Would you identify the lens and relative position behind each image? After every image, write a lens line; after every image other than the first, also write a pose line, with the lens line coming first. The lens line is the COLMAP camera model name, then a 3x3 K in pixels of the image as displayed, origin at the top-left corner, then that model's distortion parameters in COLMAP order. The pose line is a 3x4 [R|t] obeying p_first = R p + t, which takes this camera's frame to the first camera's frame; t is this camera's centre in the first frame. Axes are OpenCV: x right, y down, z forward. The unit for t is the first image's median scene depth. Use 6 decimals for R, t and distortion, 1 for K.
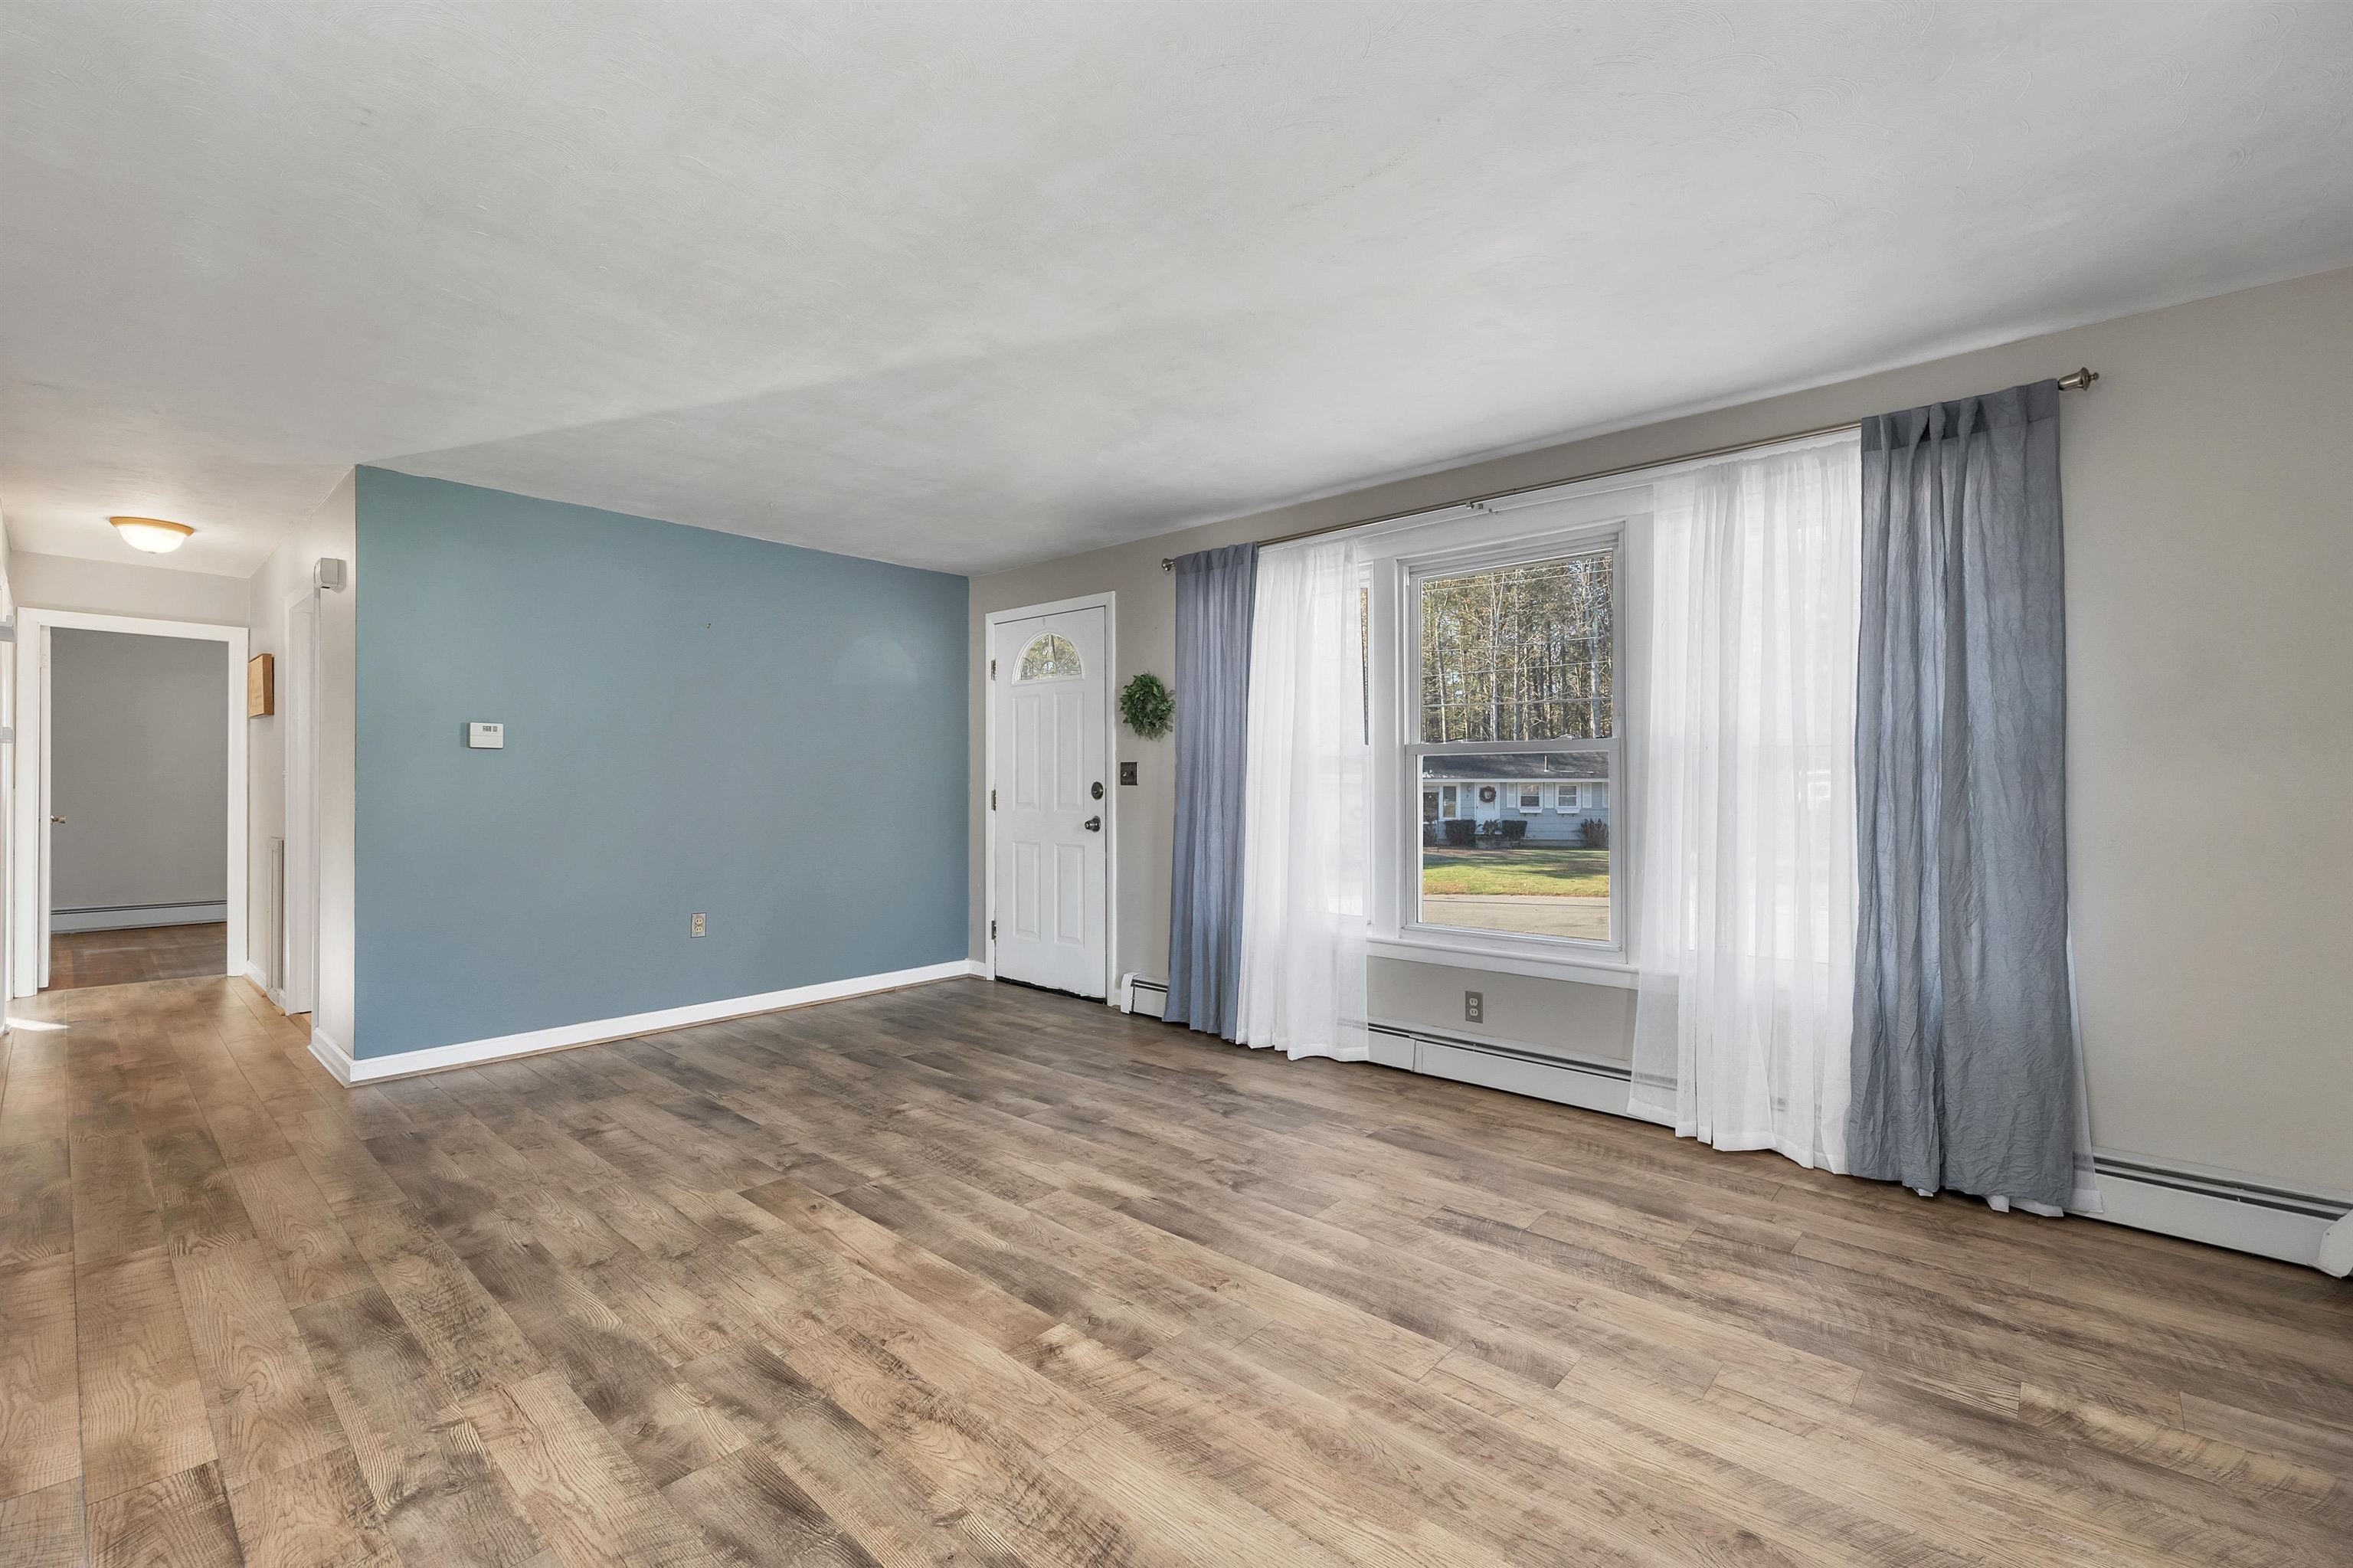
lens RADIAL K [[1000.3, 0, 1188.4], [0, 1000.3, 782.7], [0, 0, 1]] dist [0.001865, 0.000137]
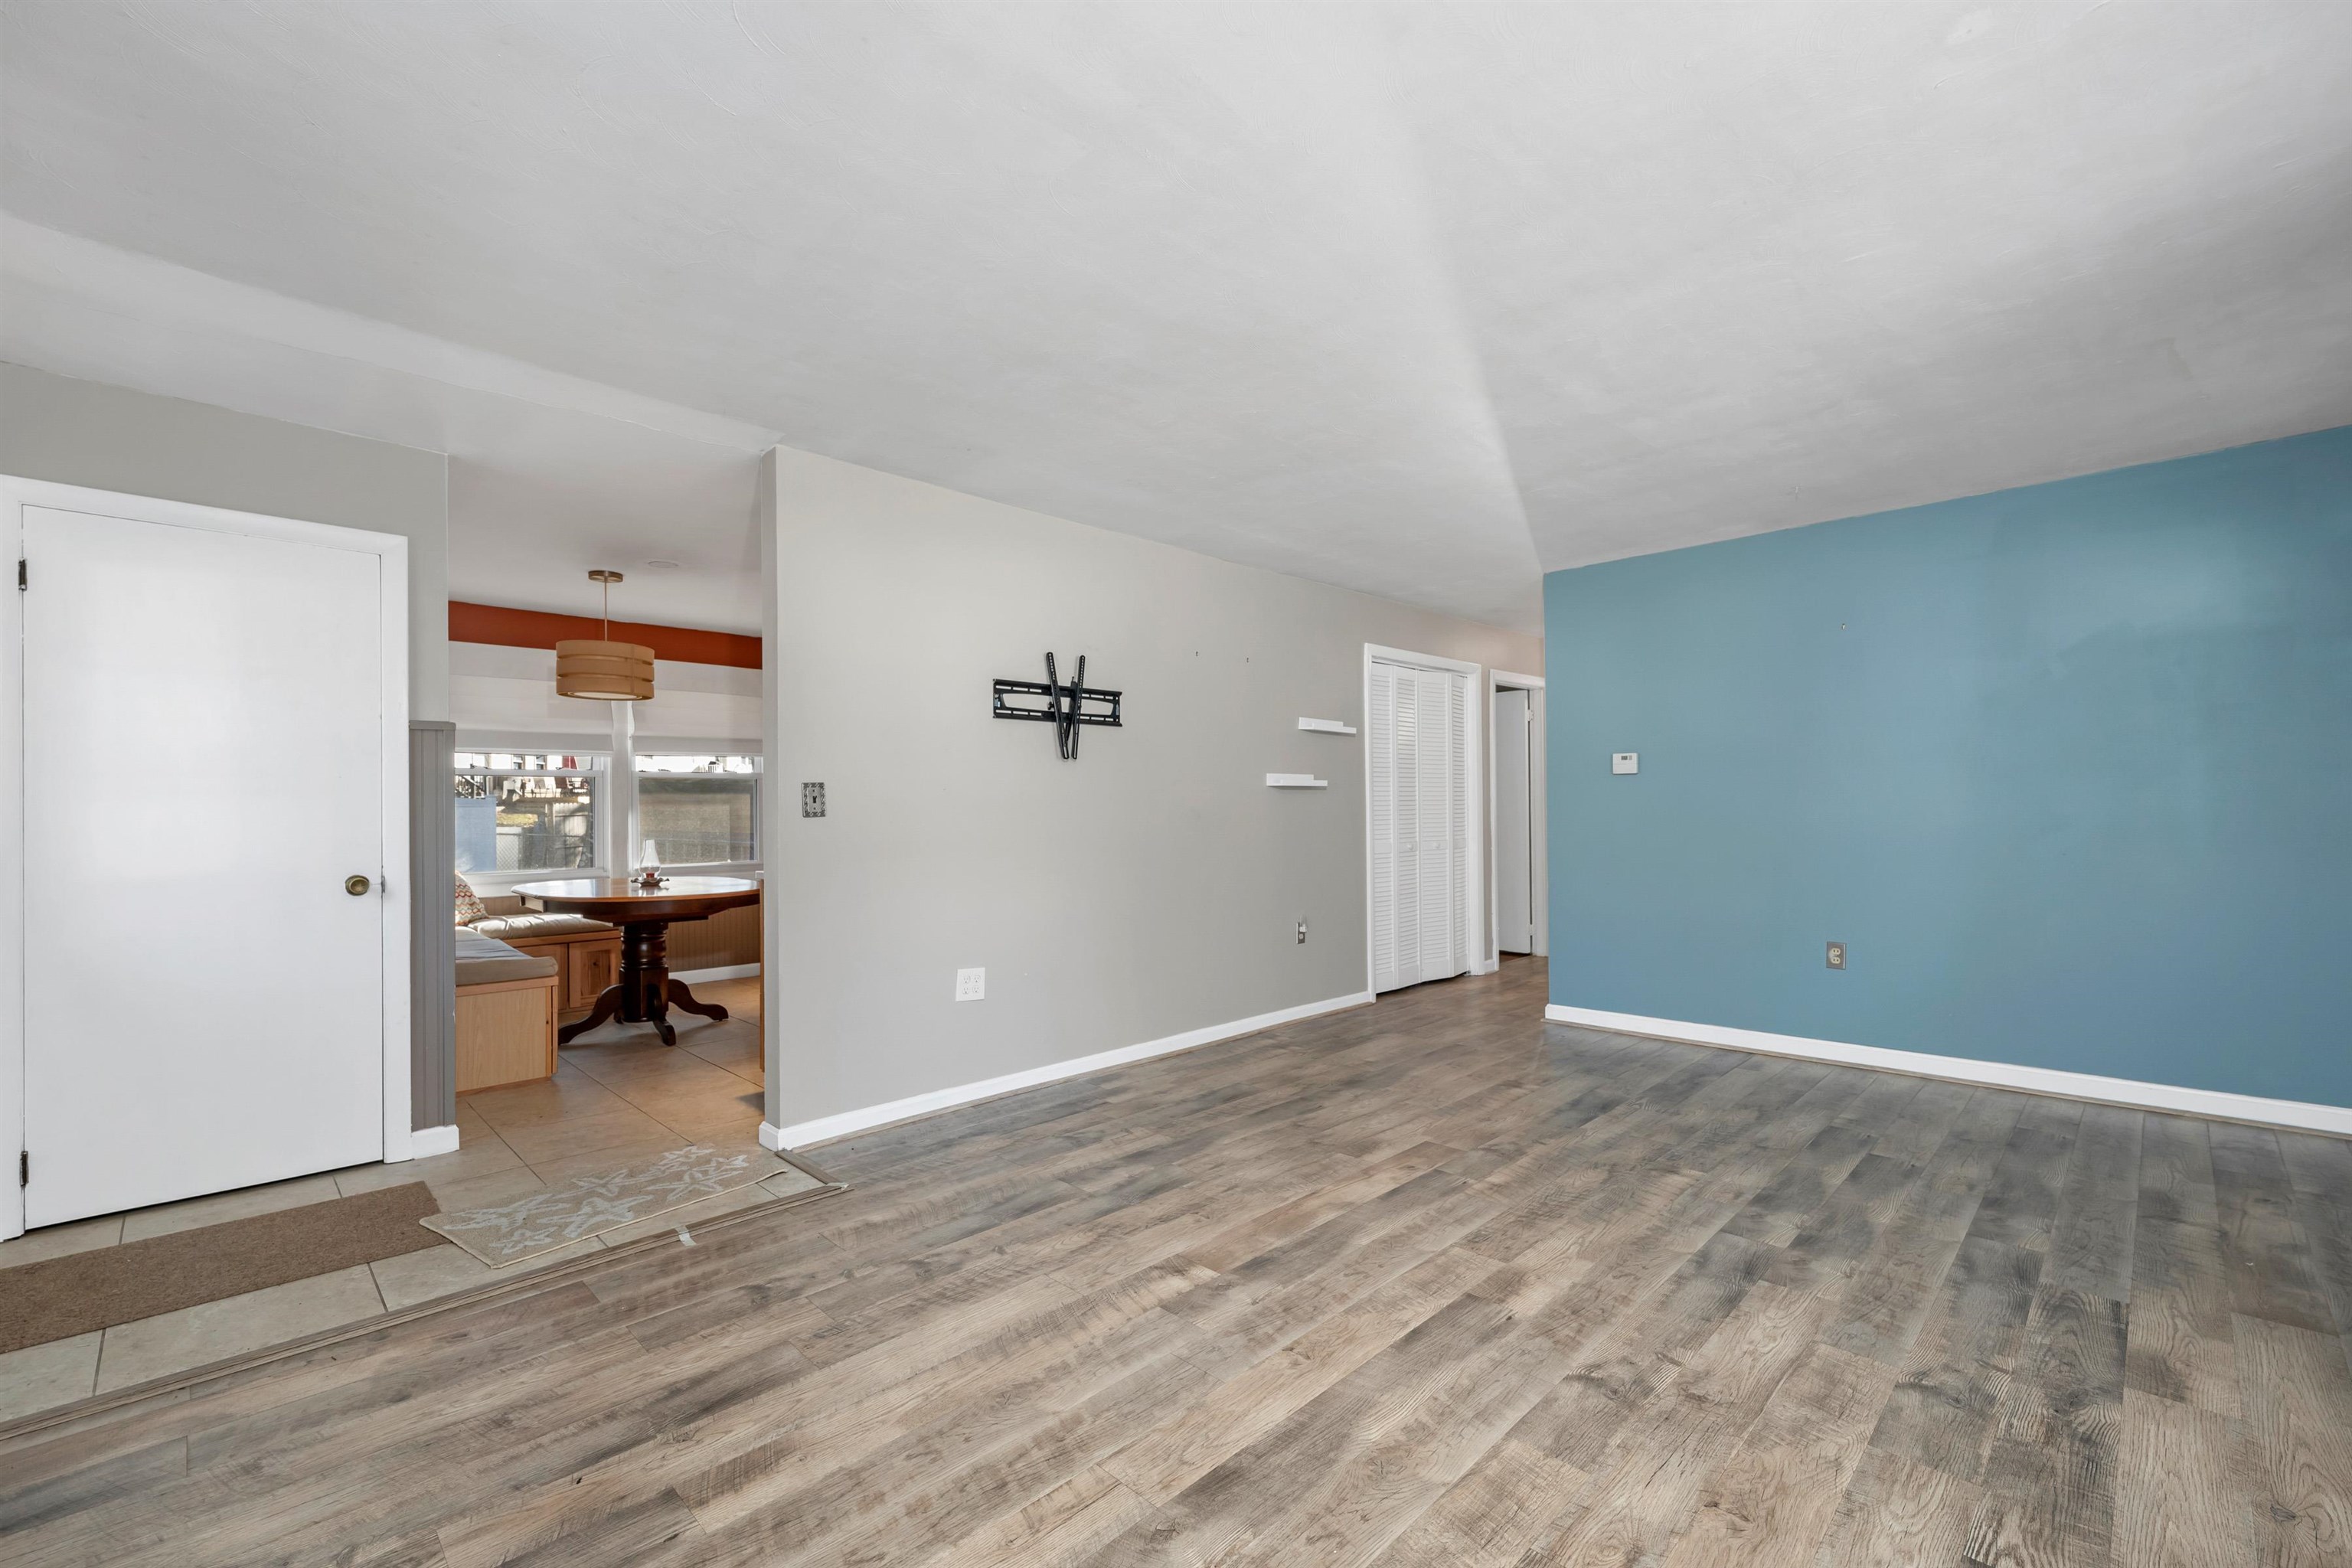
lens RADIAL K [[999.8, 0, 1188.1], [0, 999.8, 799.7], [0, 0, 1]] dist [0.001865, 0.000137]
pose [[-0.057132, -0.008296, -0.998332, 0.789837], [0.010184, 0.999909, -0.008892, 0.003682], [0.998315, -0.010675, -0.057042, 0.794973]]
